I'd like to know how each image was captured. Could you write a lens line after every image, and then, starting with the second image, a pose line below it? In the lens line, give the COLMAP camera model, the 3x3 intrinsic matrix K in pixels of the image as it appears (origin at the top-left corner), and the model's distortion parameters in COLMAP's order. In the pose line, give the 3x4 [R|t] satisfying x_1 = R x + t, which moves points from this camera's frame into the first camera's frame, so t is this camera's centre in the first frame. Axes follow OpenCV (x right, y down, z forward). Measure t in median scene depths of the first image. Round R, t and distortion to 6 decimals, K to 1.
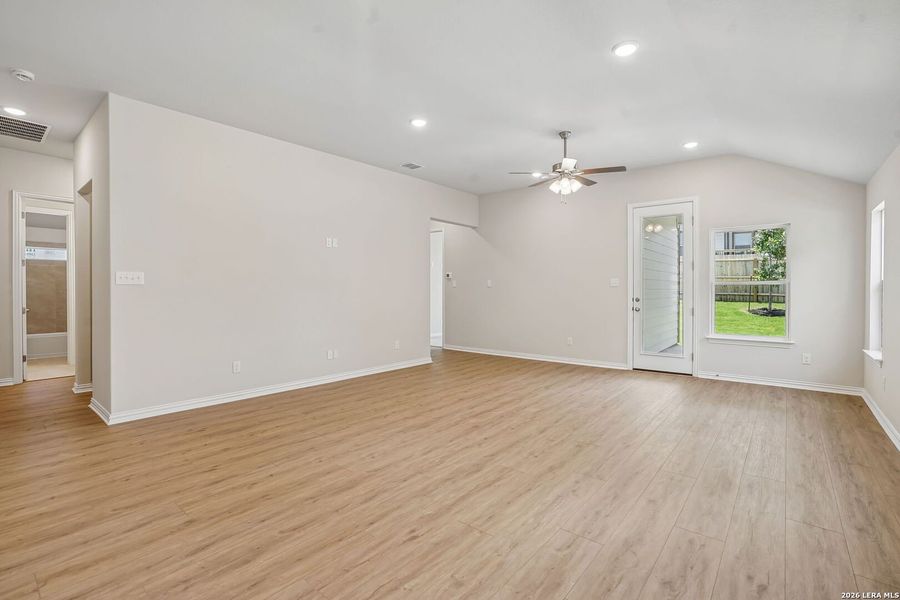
lens RADIAL K [[414.0, 0, 451.1], [0, 414.0, 296.6], [0, 0, 1]] dist [-0.032970, 0.002439]
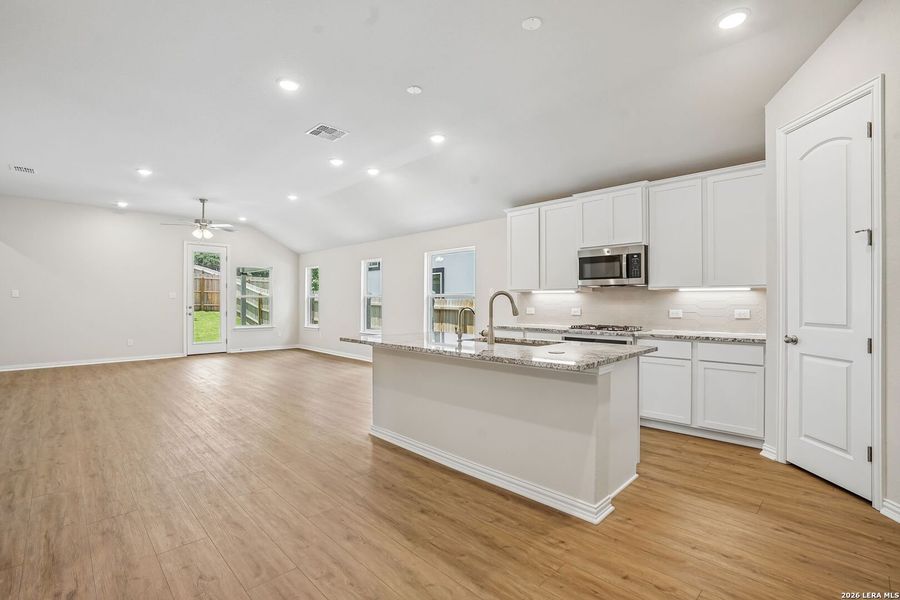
lens RADIAL K [[414.0, 0, 446.0], [0, 414.0, 299.2], [0, 0, 1]] dist [-0.032970, 0.002439]
pose [[0.125028, 0.003131, 0.992148, -0.954825], [0.019838, 0.999787, -0.005655, 0.002737], [-0.991955, 0.020390, 0.124939, -0.076866]]
